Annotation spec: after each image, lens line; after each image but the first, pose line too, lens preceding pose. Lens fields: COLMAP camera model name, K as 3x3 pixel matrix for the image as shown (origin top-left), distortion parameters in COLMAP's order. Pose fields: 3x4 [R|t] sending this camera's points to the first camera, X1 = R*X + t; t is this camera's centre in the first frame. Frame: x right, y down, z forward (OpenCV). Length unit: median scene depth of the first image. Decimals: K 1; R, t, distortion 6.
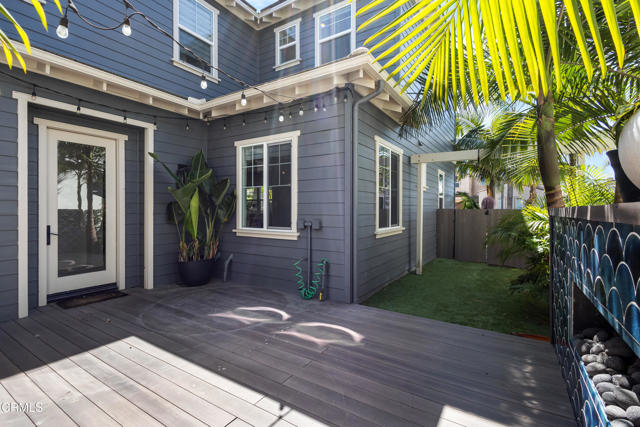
lens RADIAL K [[294.5, 0, 319.0], [0, 294.5, 210.3], [0, 0, 1]] dist [0.013541, -0.004844]
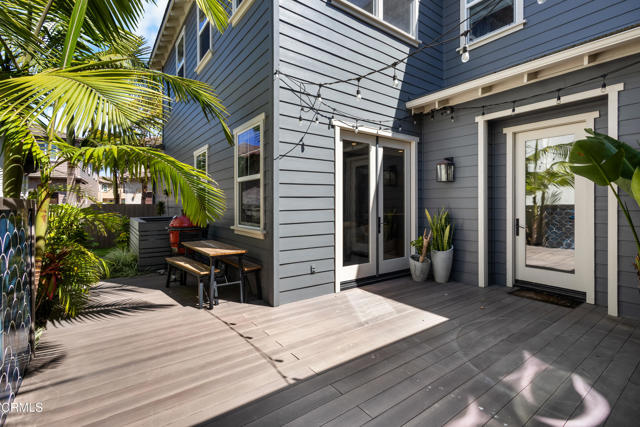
lens RADIAL K [[294.5, 0, 318.3], [0, 294.5, 206.7], [0, 0, 1]] dist [0.013541, -0.004844]
pose [[-0.356120, 0.002284, -0.934437, 0.516223], [-0.004601, 0.999981, 0.004198, 0.004921], [0.934429, 0.005794, -0.356103, 0.858322]]
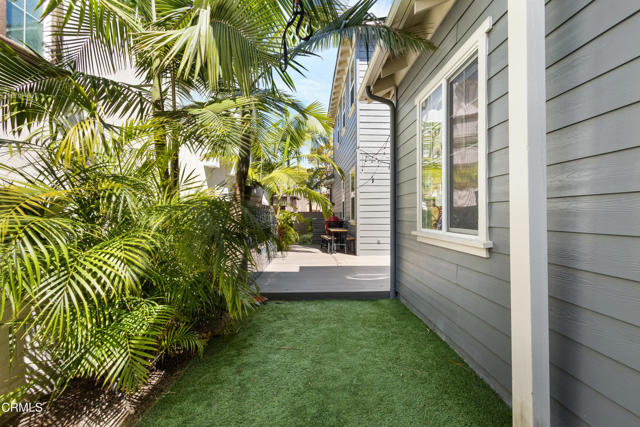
lens RADIAL K [[294.5, 0, 320.2], [0, 294.5, 212.6], [0, 0, 1]] dist [0.013541, -0.004844]
pose [[-0.822150, 0.003190, -0.569261, 1.446590], [0.000861, 0.999990, 0.004360, 0.030762], [0.569270, 0.003095, -0.822145, 2.695404]]
